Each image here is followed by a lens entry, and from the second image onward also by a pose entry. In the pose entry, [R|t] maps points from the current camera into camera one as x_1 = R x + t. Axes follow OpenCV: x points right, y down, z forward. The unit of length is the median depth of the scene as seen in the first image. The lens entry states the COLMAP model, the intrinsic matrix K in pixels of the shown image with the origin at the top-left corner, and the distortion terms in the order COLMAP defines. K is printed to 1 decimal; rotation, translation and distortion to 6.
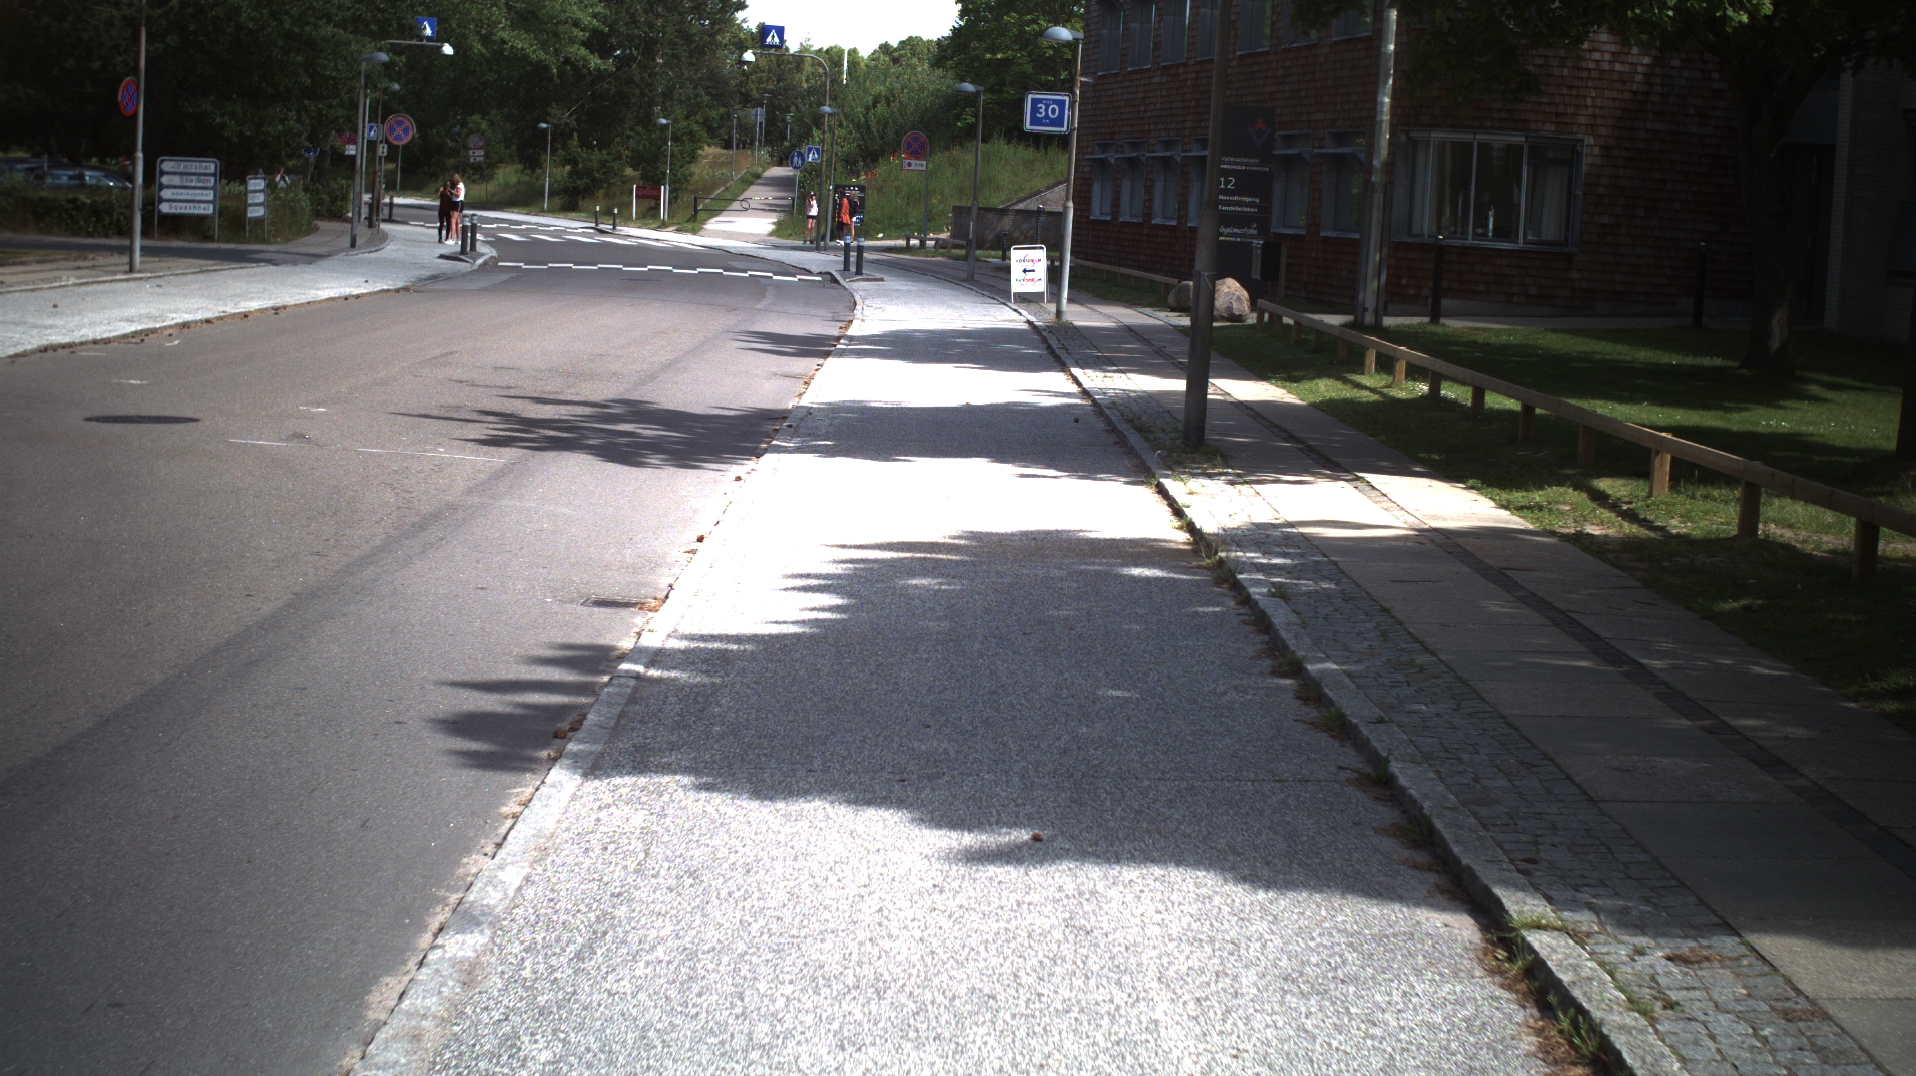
lens RADIAL K [[3365.0, 0, 958.0], [0, 3365.0, 538.0], [0, 0, 1]] dist [-0.316177, 0.616326]
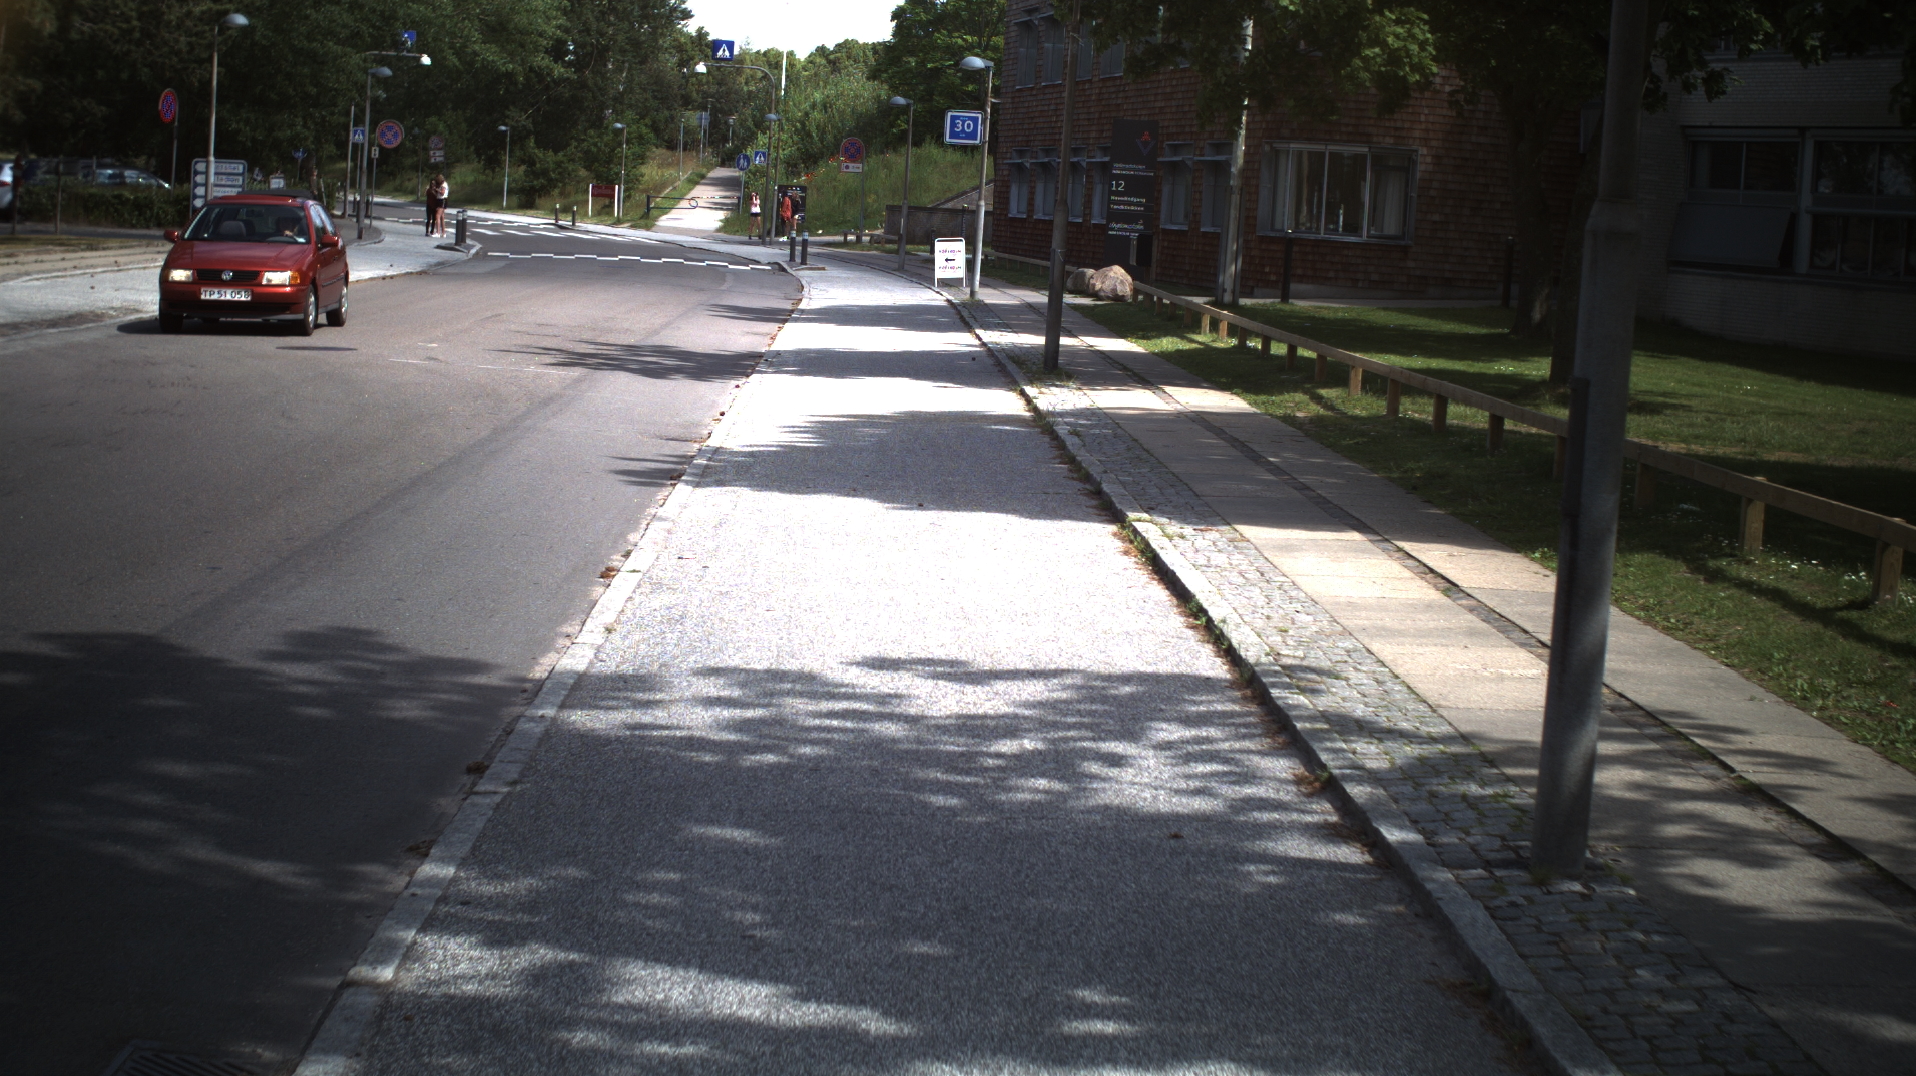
lens RADIAL K [[3365.0, 0, 958.0], [0, 3365.0, 538.0], [0, 0, 1]] dist [-0.316177, 0.616326]
pose [[0.999800, 0.003006, 0.019752, 0.000995], [-0.003005, 0.999995, -0.000061, 0.018927], [-0.019752, 0.000001, 0.999805, -0.185623]]
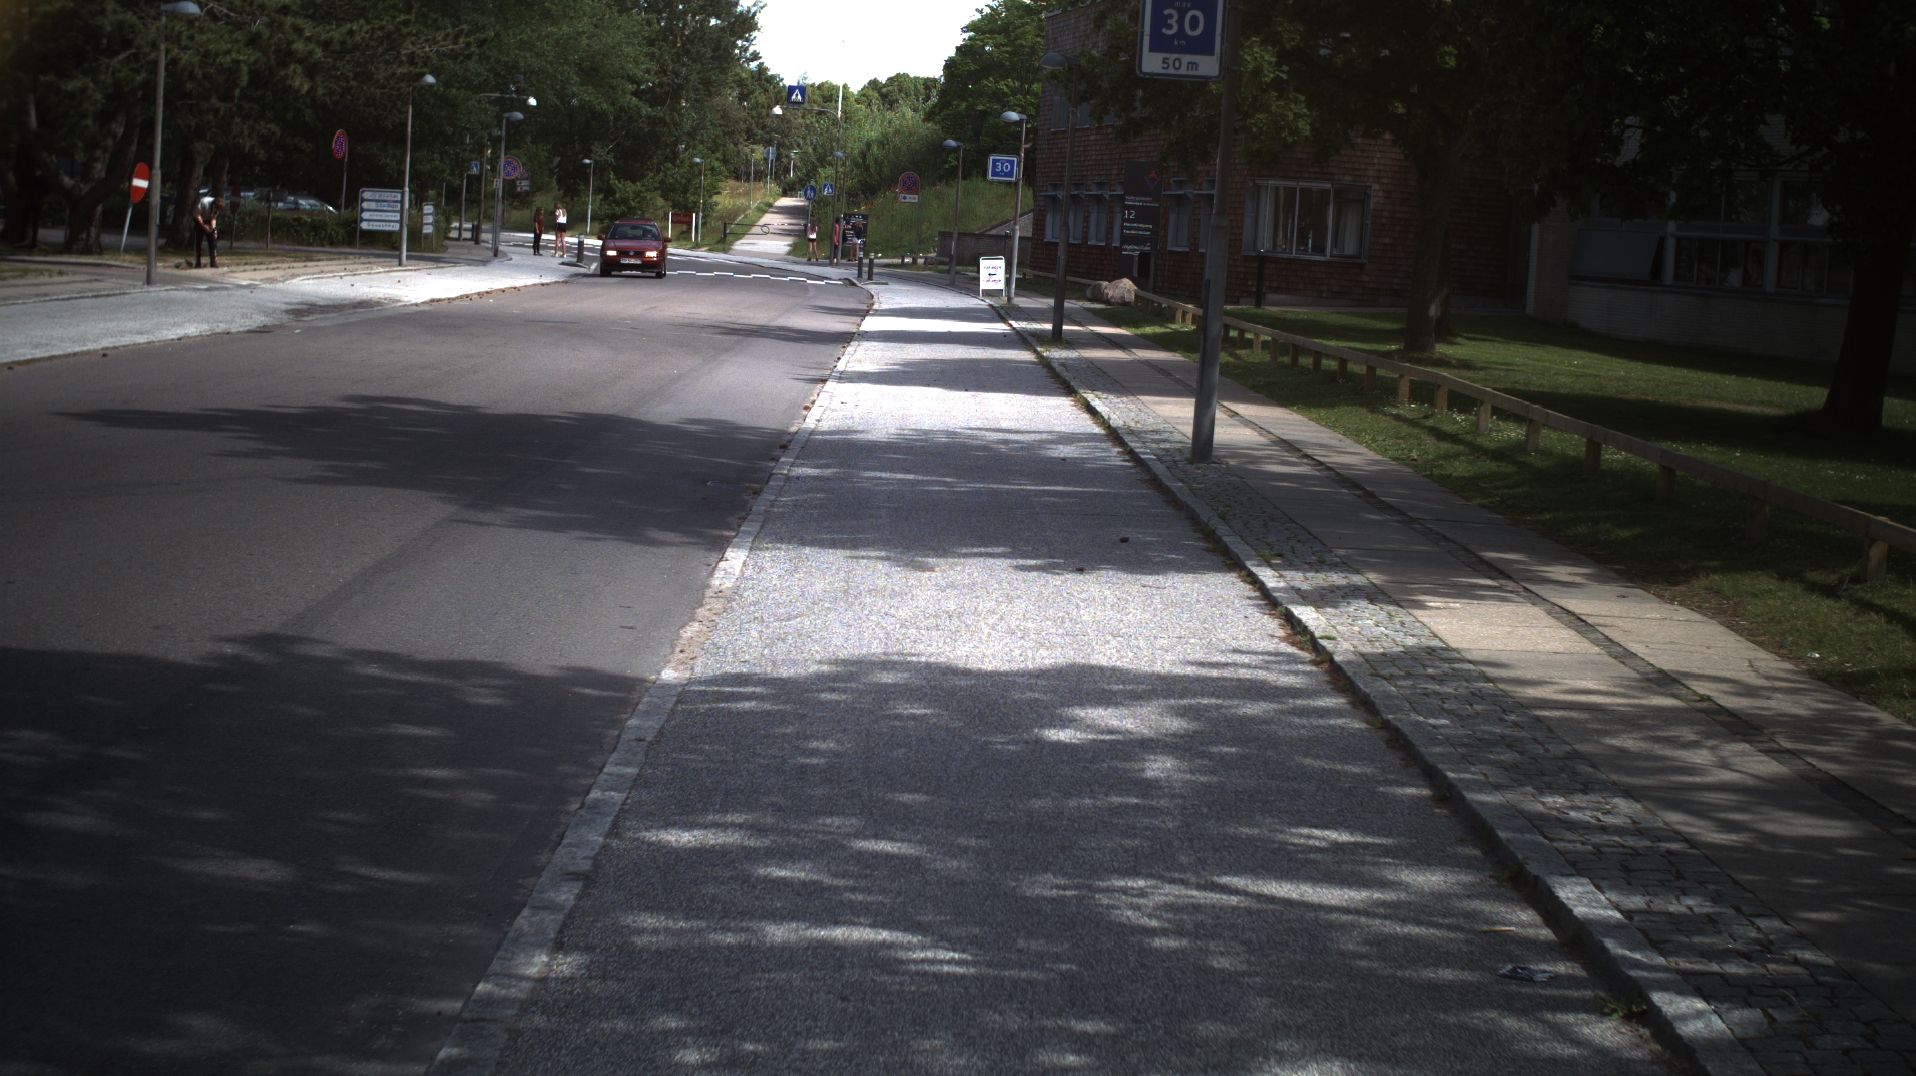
lens RADIAL K [[3365.0, 0, 958.0], [0, 3365.0, 538.0], [0, 0, 1]] dist [-0.316177, 0.616326]
pose [[0.999956, 0.007603, 0.005501, -0.000763], [-0.007554, 0.999932, -0.008886, 0.048959], [-0.005568, 0.008844, 0.999945, -0.463778]]
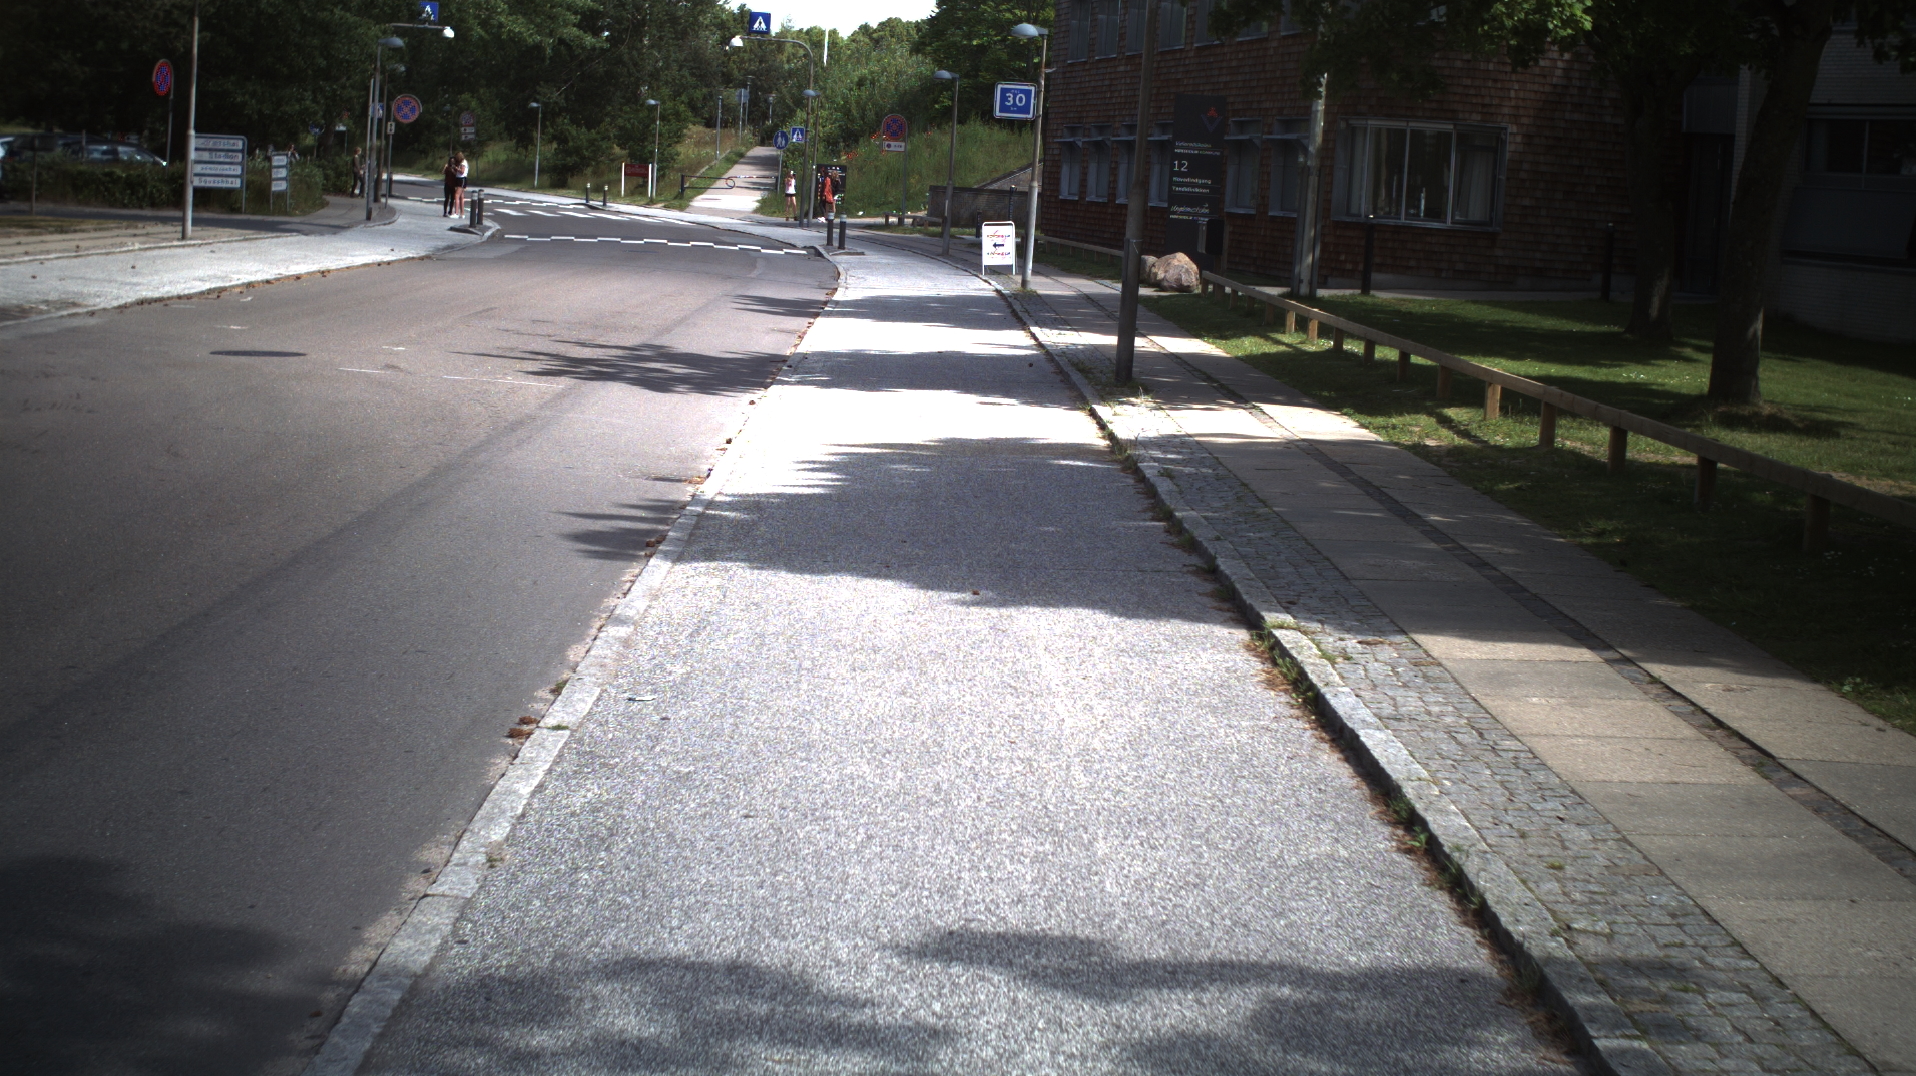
lens RADIAL K [[3365.0, 0, 958.0], [0, 3365.0, 538.0], [0, 0, 1]] dist [-0.316177, 0.616326]
pose [[0.999948, 0.007157, 0.007304, 0.000691], [-0.007199, 0.999957, 0.005816, 0.009533], [-0.007262, -0.005868, 0.999956, -0.092681]]
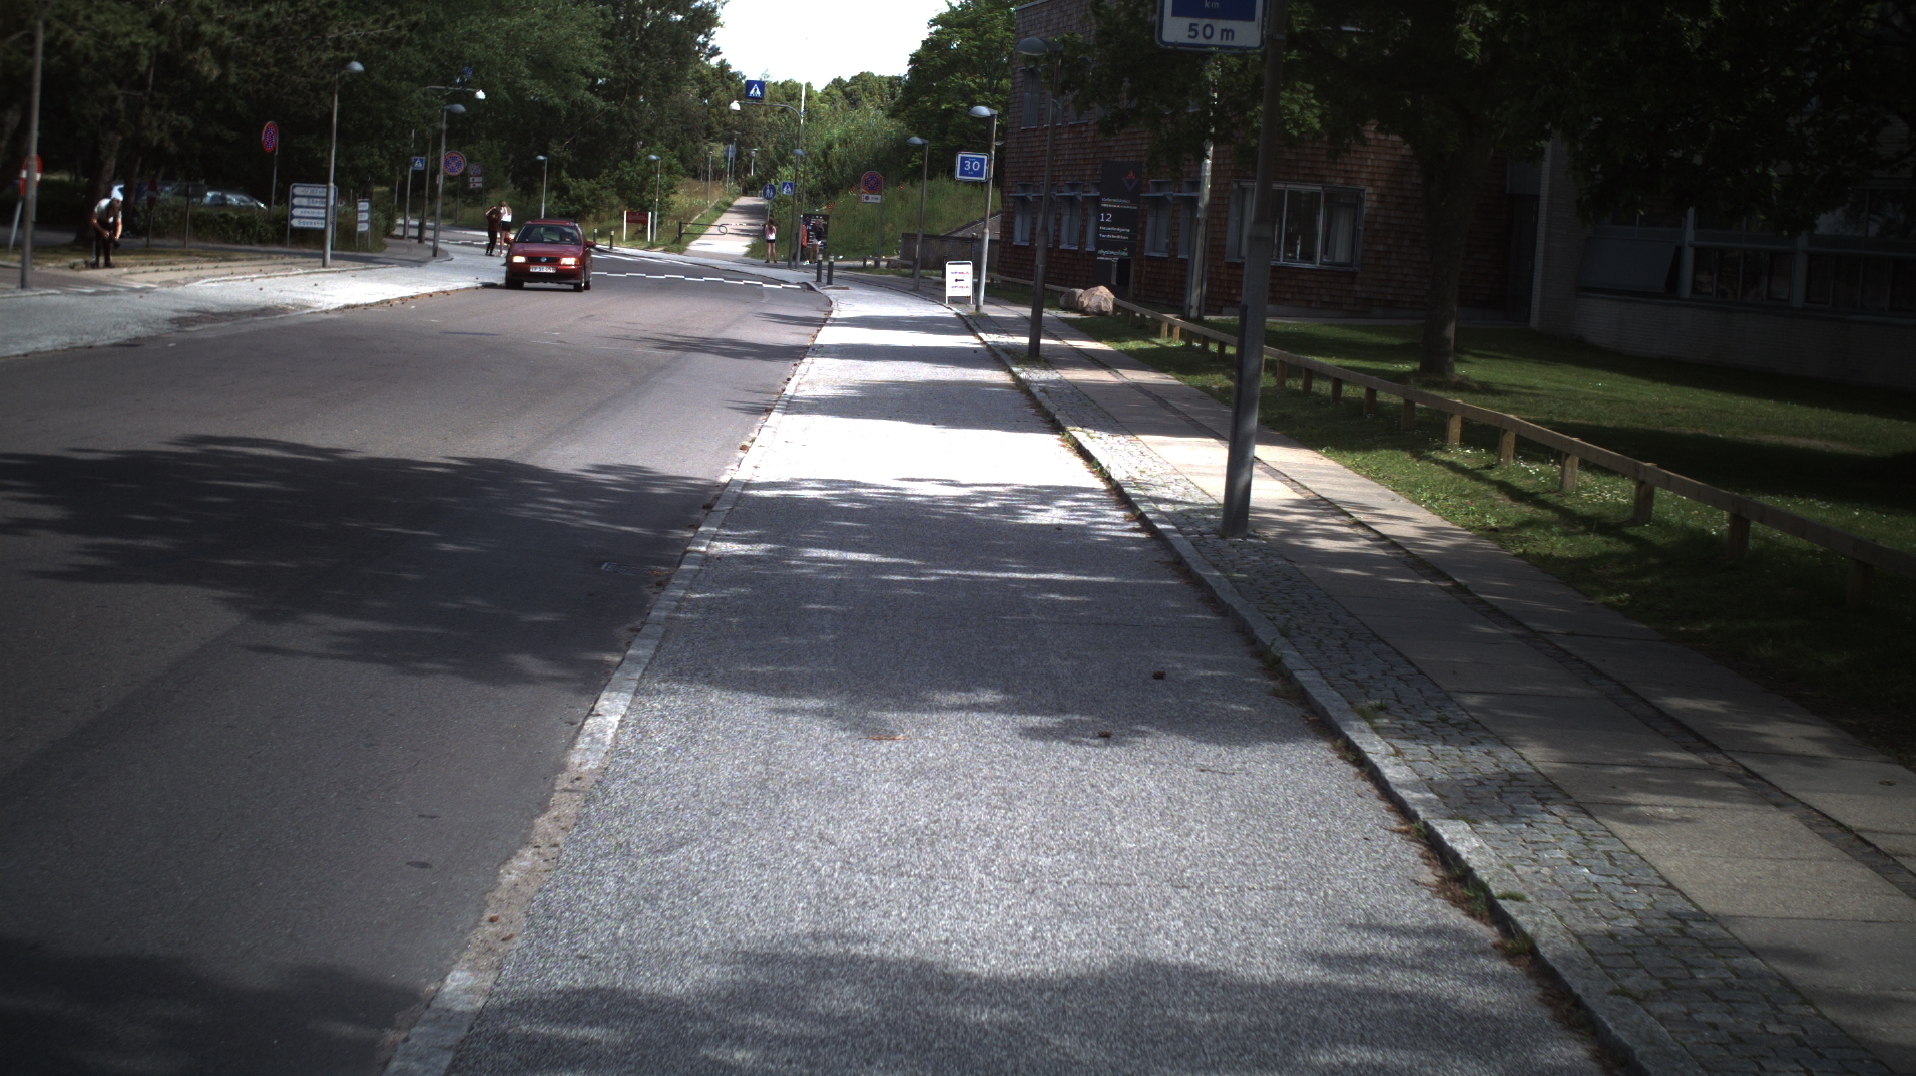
lens RADIAL K [[3365.0, 0, 958.0], [0, 3365.0, 538.0], [0, 0, 1]] dist [-0.316177, 0.616326]
pose [[0.999743, 0.014881, 0.017091, -0.001047], [-0.014725, 0.999849, -0.009220, 0.038745], [-0.017225, 0.008966, 0.999811, -0.371186]]
